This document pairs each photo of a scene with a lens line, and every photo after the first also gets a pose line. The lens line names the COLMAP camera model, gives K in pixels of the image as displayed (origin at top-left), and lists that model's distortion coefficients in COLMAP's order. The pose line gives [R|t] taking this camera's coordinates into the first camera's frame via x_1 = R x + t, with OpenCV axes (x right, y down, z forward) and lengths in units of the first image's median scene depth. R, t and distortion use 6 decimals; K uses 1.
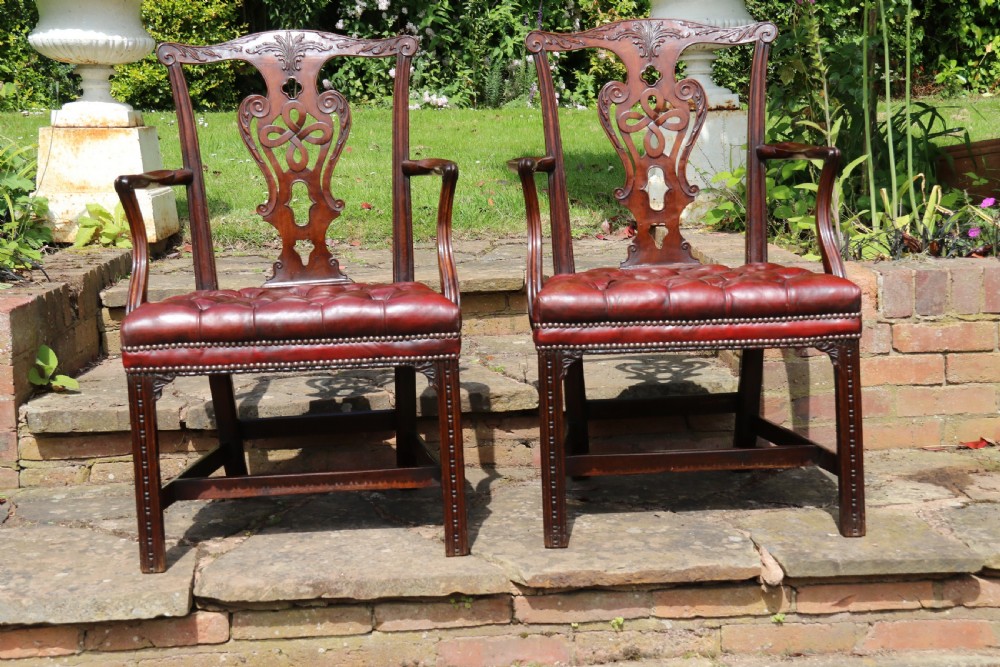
lens RADIAL K [[1432.4, 0, 518.5], [0, 1432.4, 359.6], [0, 0, 1]] dist [0.199027, 0.000000]
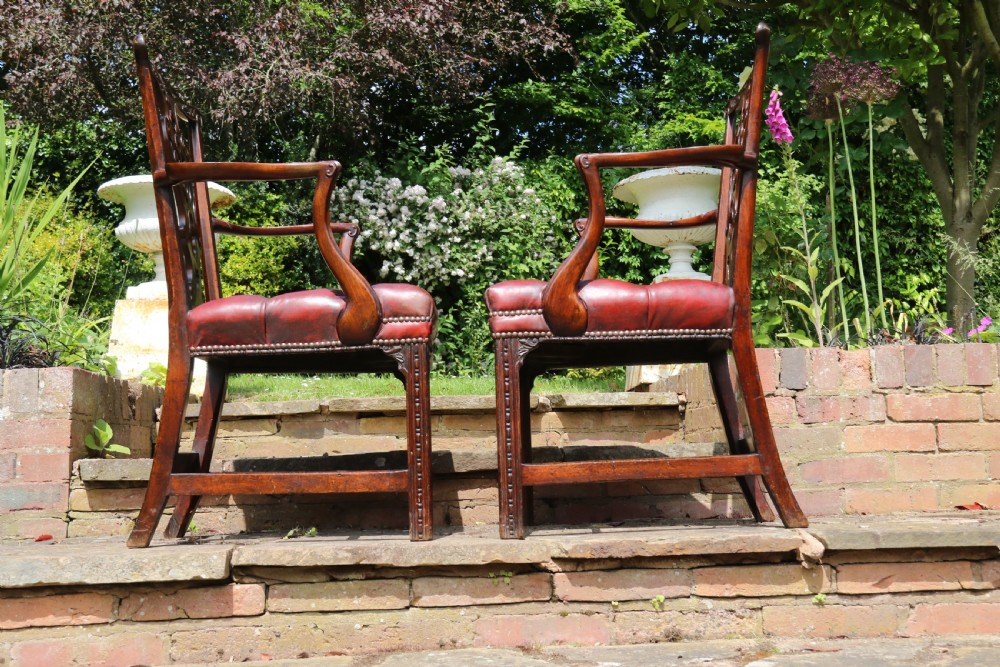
lens RADIAL K [[1192.6, 0, 520.2], [0, 1192.6, 346.1], [0, 0, 1]] dist [0.082334, 0.000000]
pose [[0.999909, 0.004709, 0.012628, -0.028196], [-0.001565, 0.971206, -0.238238, 0.159253], [-0.013386, 0.238196, 0.971125, 0.125726]]
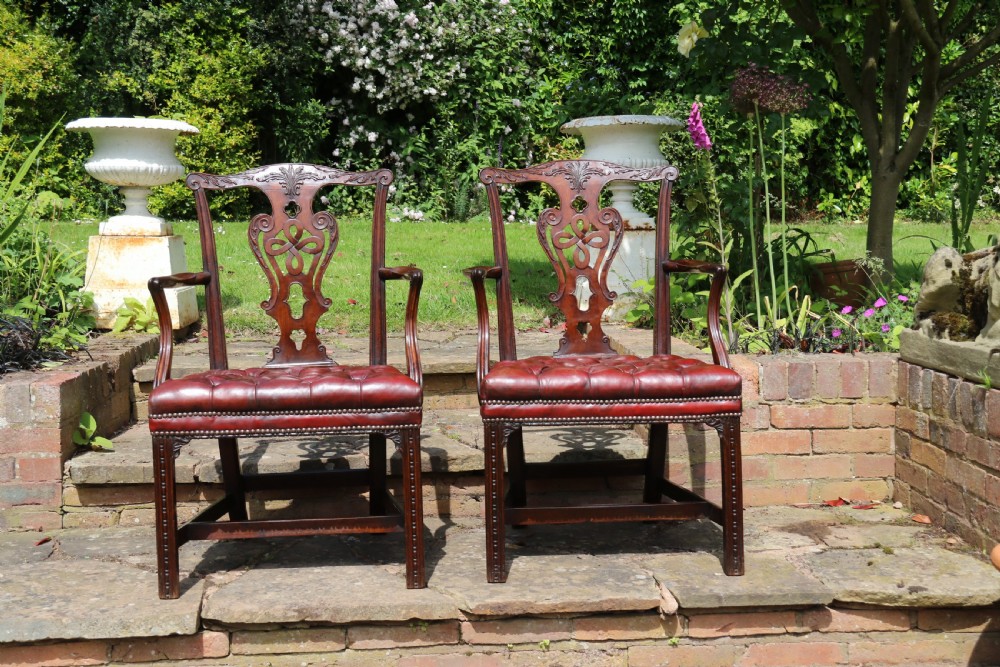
lens RADIAL K [[1192.6, 0, 508.9], [0, 1192.6, 371.7], [0, 0, 1]] dist [0.082334, 0.000000]
pose [[0.999585, 0.015737, 0.024123, 0.007262], [-0.014572, 0.998753, -0.047755, -0.000863], [-0.024845, 0.047384, 0.998568, -0.026228]]
